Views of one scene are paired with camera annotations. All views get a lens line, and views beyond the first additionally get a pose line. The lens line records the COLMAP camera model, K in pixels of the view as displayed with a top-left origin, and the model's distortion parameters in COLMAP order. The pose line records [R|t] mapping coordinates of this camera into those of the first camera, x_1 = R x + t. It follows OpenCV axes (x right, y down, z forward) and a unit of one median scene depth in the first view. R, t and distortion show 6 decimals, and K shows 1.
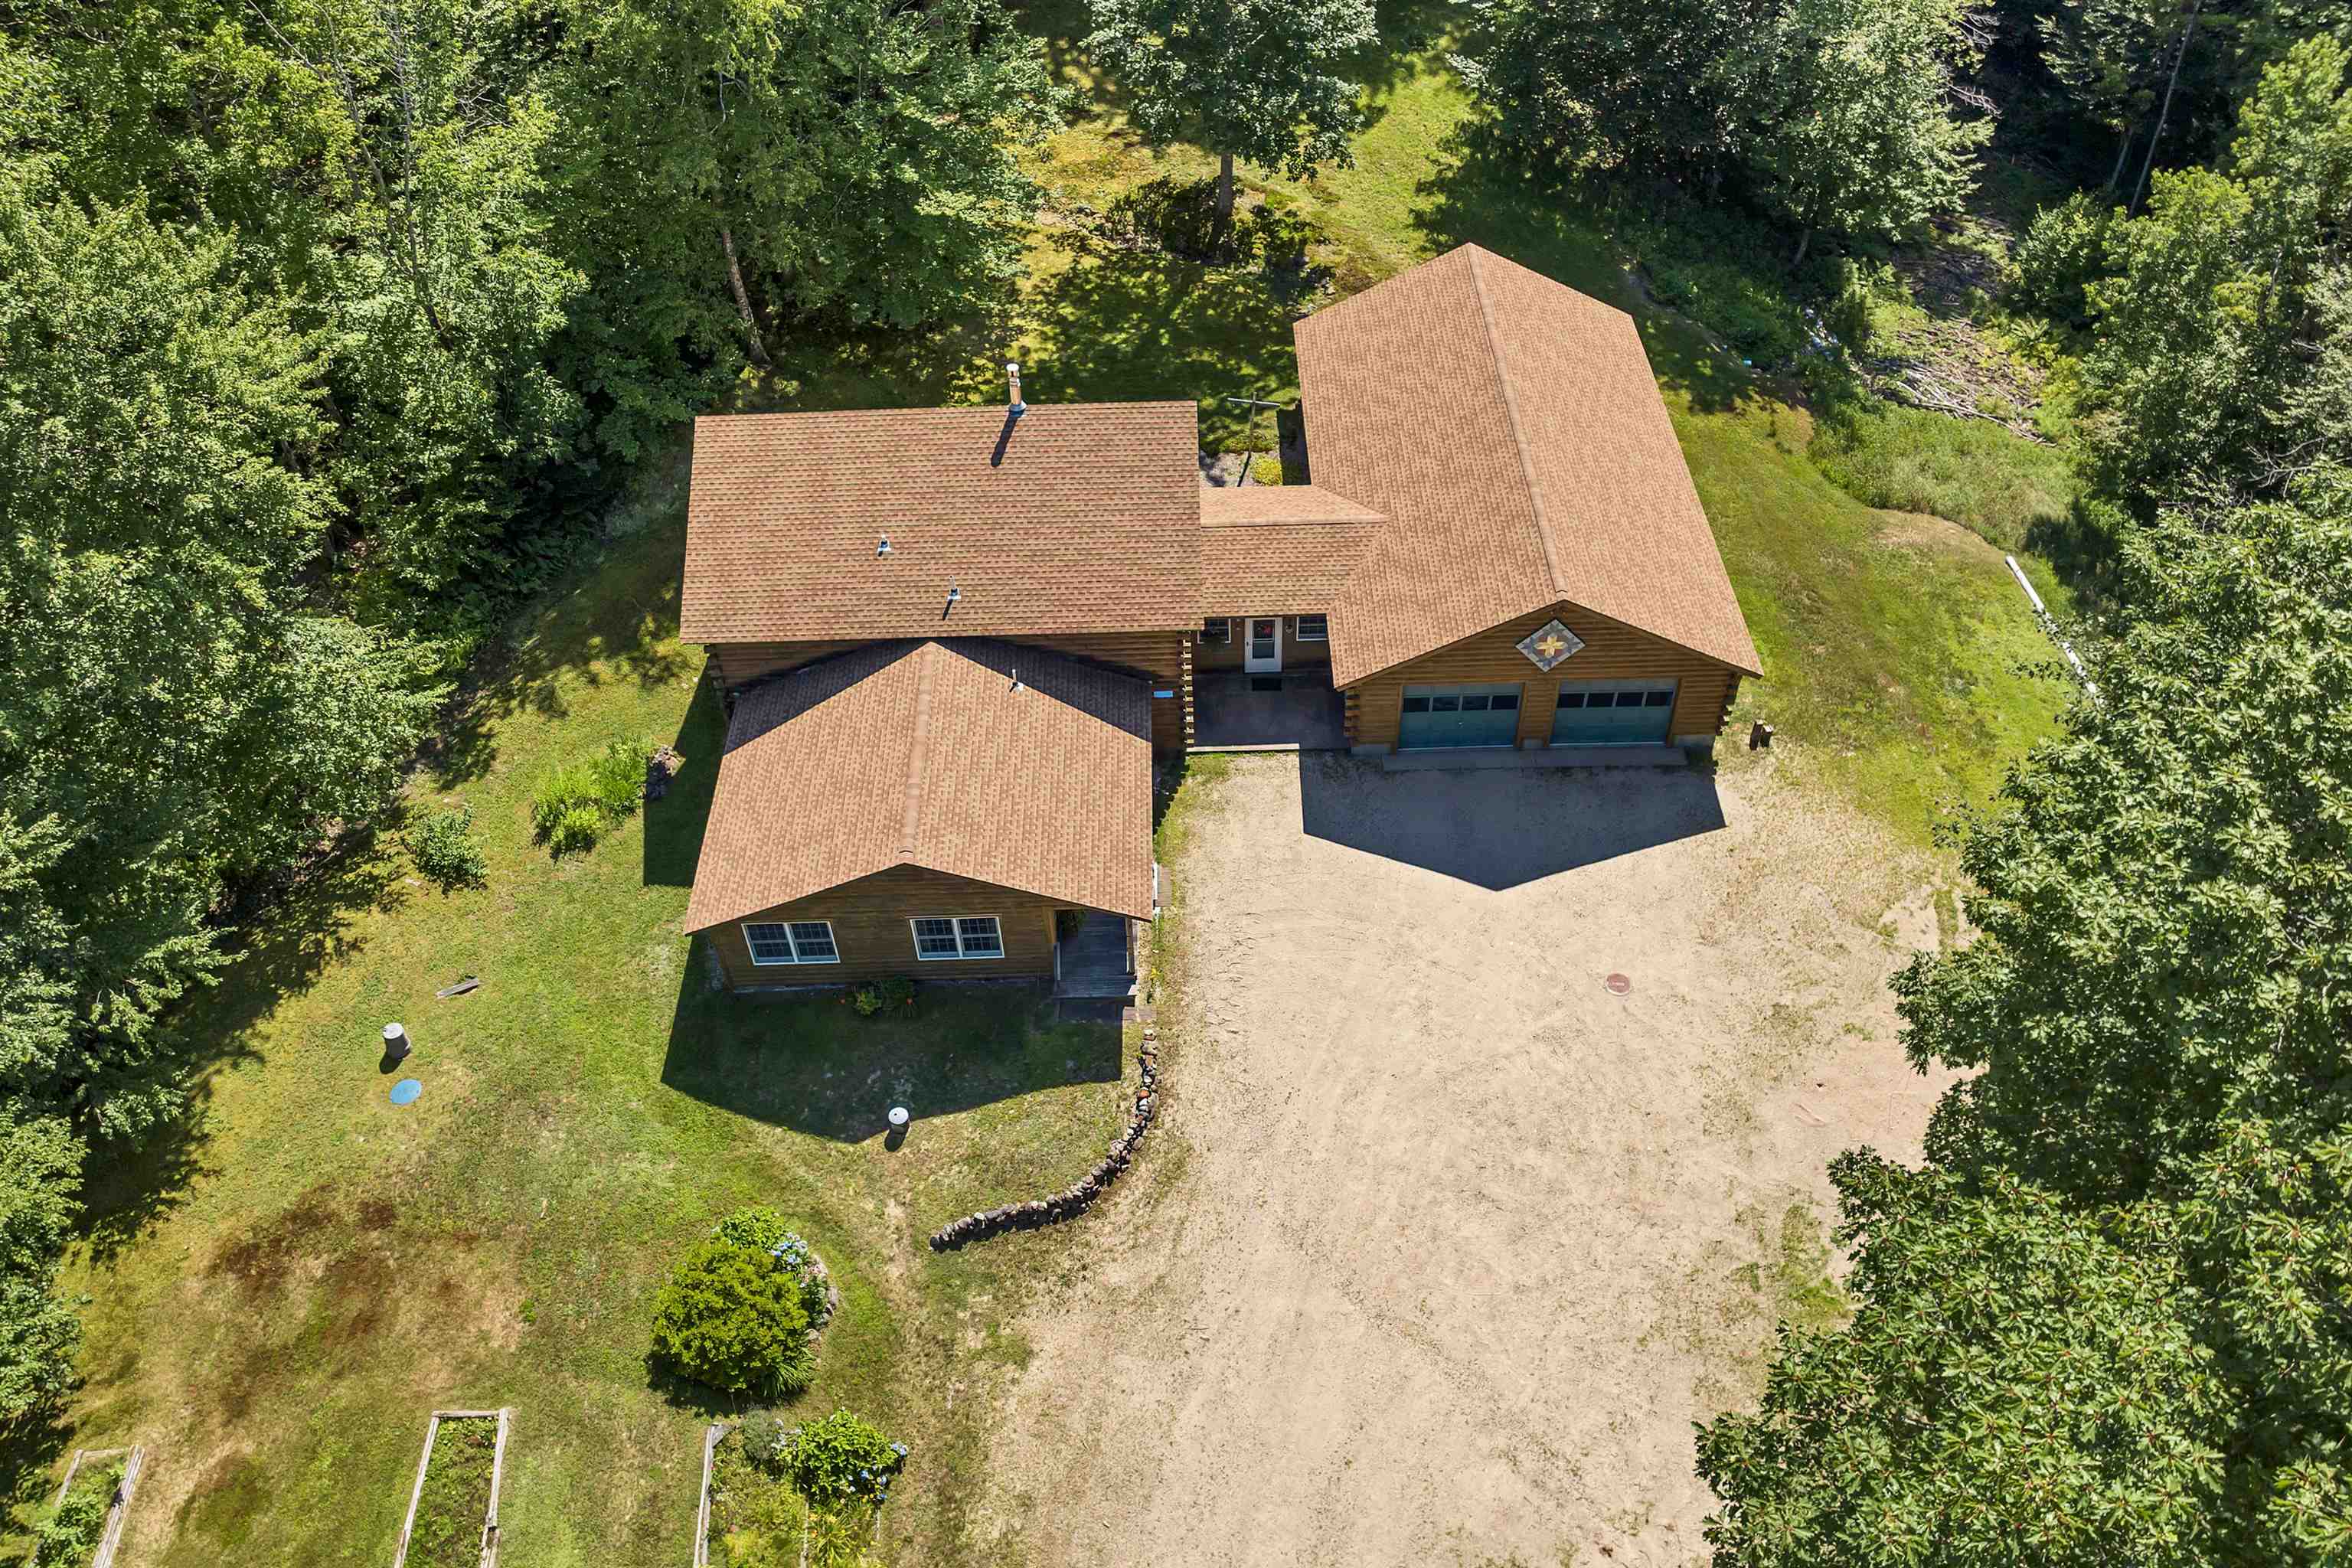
lens RADIAL K [[1733.4, 0, 1200.1], [0, 1733.4, 742.3], [0, 0, 1]] dist [-0.003999, -0.067261]
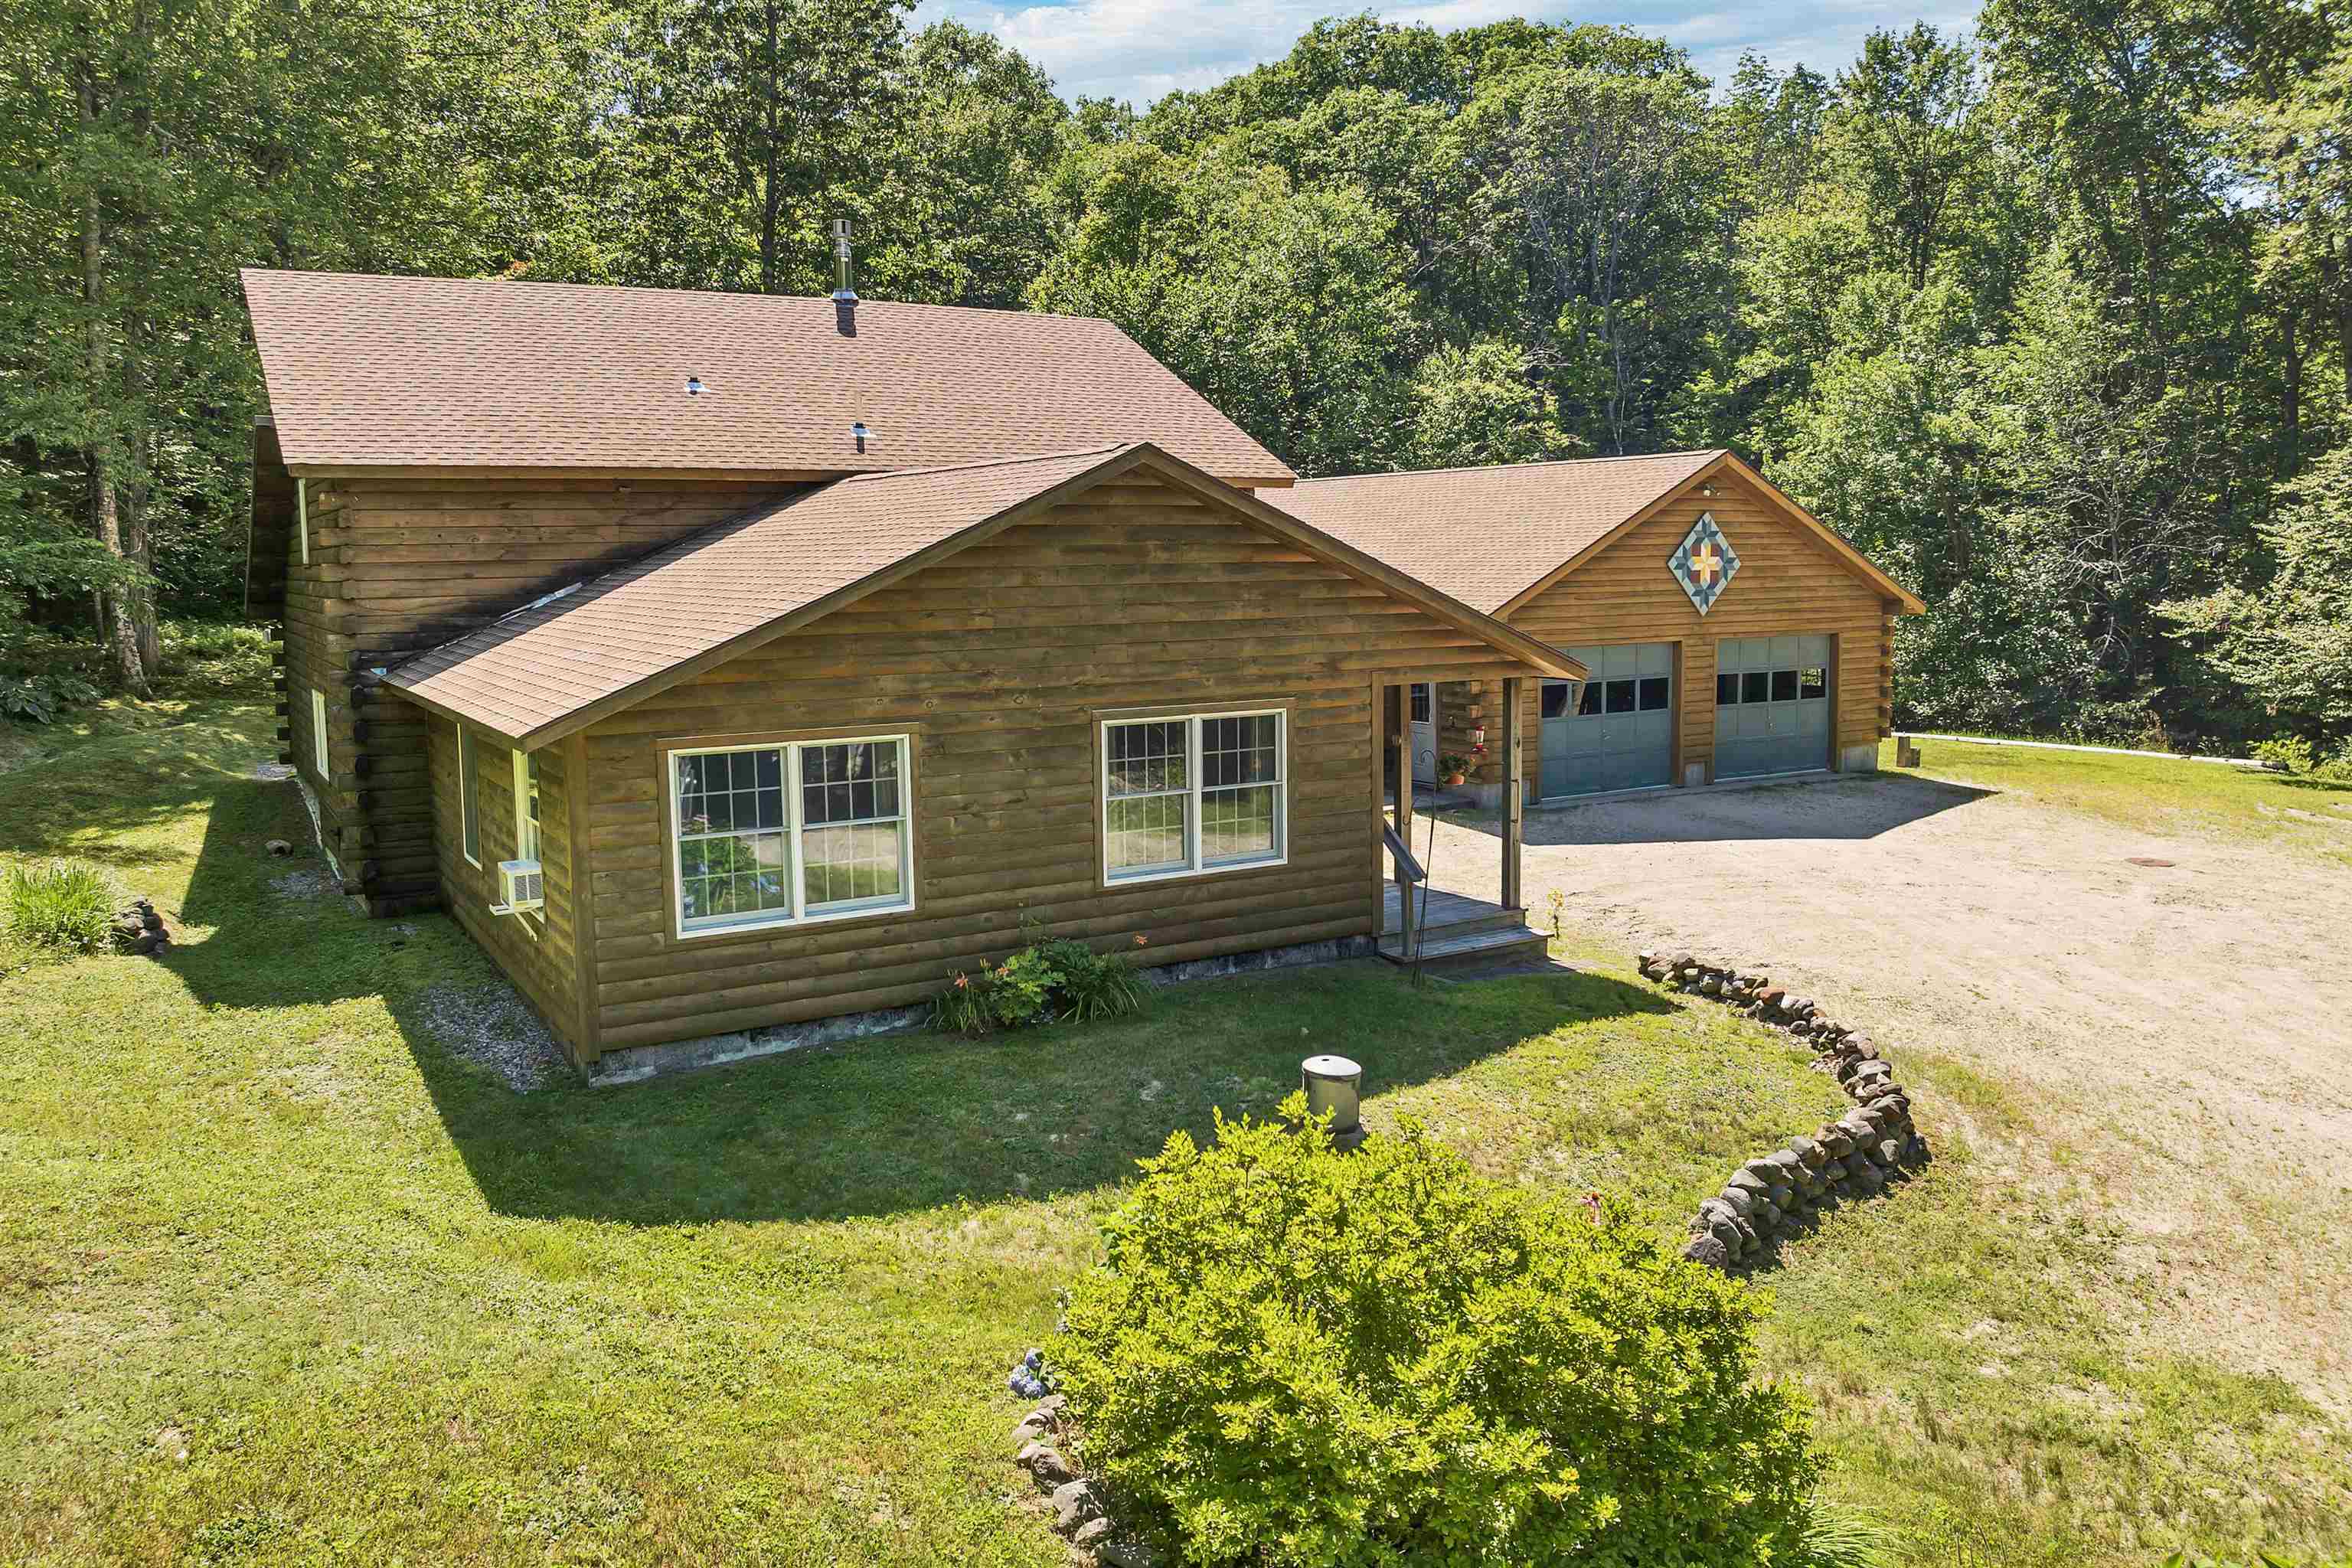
lens RADIAL K [[1733.4, 0, 1200.1], [0, 1733.4, 742.3], [0, 0, 1]] dist [-0.003999, -0.067261]
pose [[0.867613, -0.050948, 0.494623, -0.339599], [0.355191, 0.759632, -0.544792, 0.327238], [-0.347975, 0.648355, 0.677163, 0.727231]]
